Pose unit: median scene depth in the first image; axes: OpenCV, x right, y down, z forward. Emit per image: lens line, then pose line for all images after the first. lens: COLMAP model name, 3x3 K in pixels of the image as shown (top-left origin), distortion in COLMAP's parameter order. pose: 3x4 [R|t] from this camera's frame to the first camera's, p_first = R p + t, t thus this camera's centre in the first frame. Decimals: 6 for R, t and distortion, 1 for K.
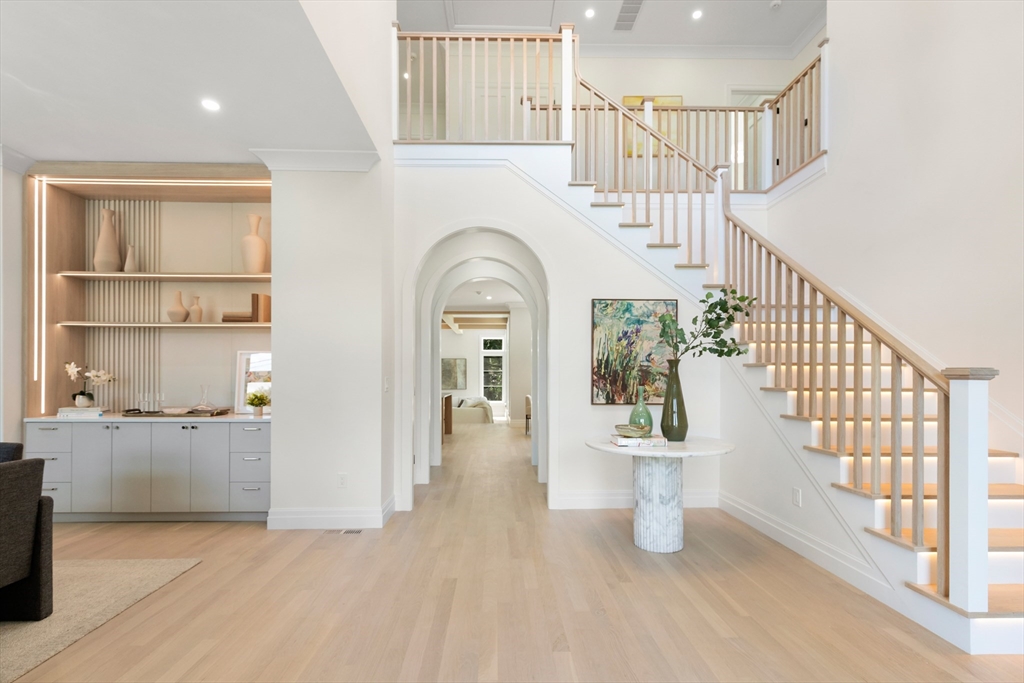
lens RADIAL K [[468.0, 0, 505.4], [0, 468.0, 369.0], [0, 0, 1]] dist [0.001345, -0.000092]
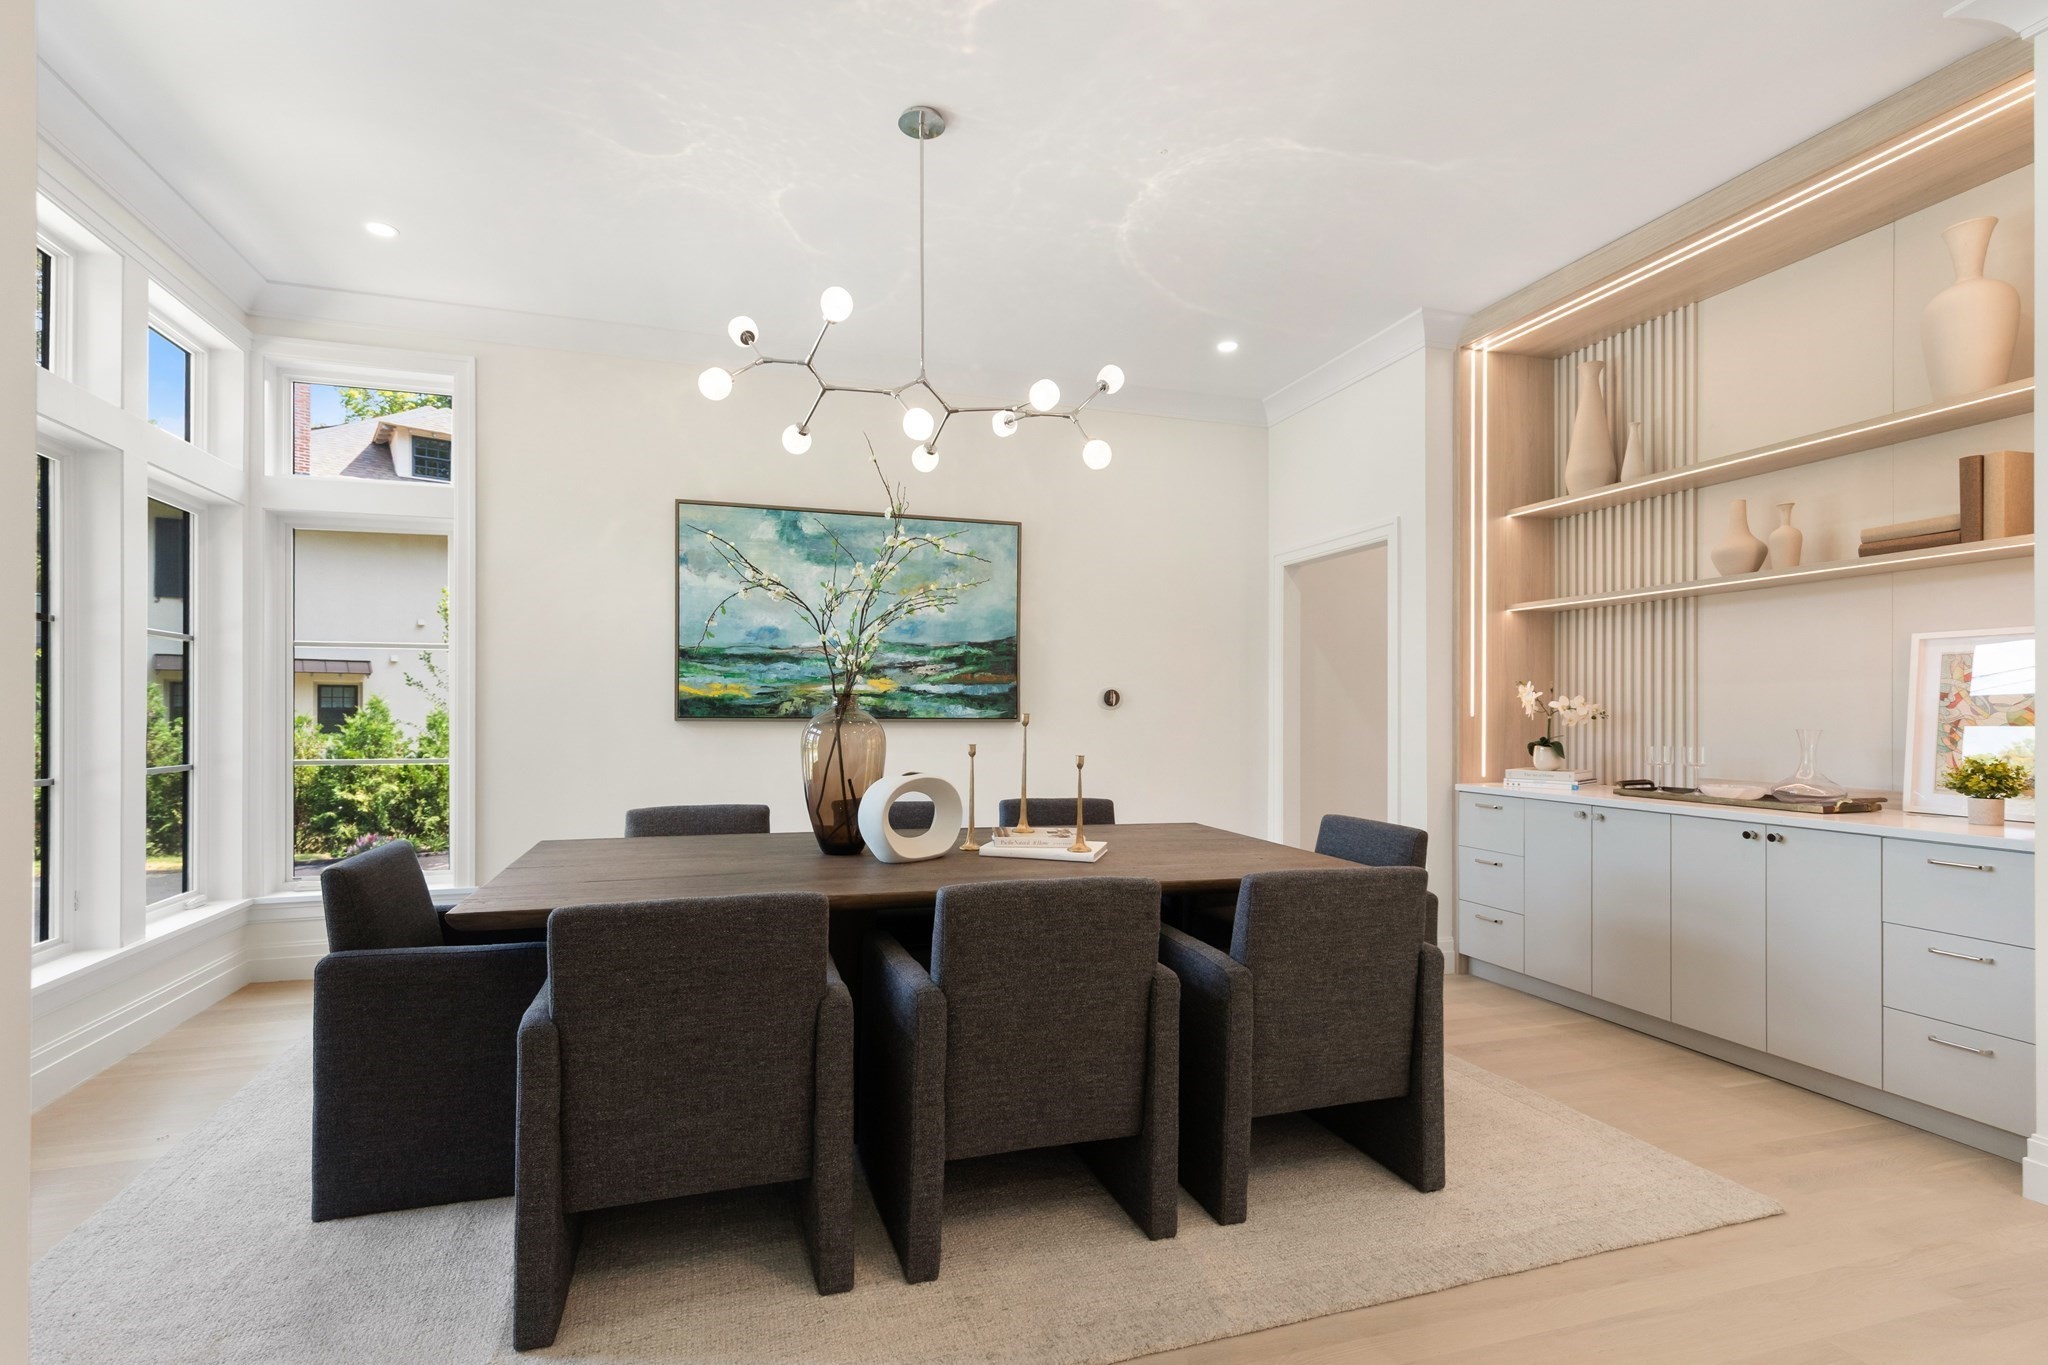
lens RADIAL K [[948.3, 0, 1016.5], [0, 948.3, 717.4], [0, 0, 1]] dist [0.002454, 0.000362]
pose [[0.272887, 0.002663, -0.962042, -0.076299], [0.016855, 0.999829, 0.007548, 0.007998], [0.961898, -0.018275, 0.272796, 0.174701]]
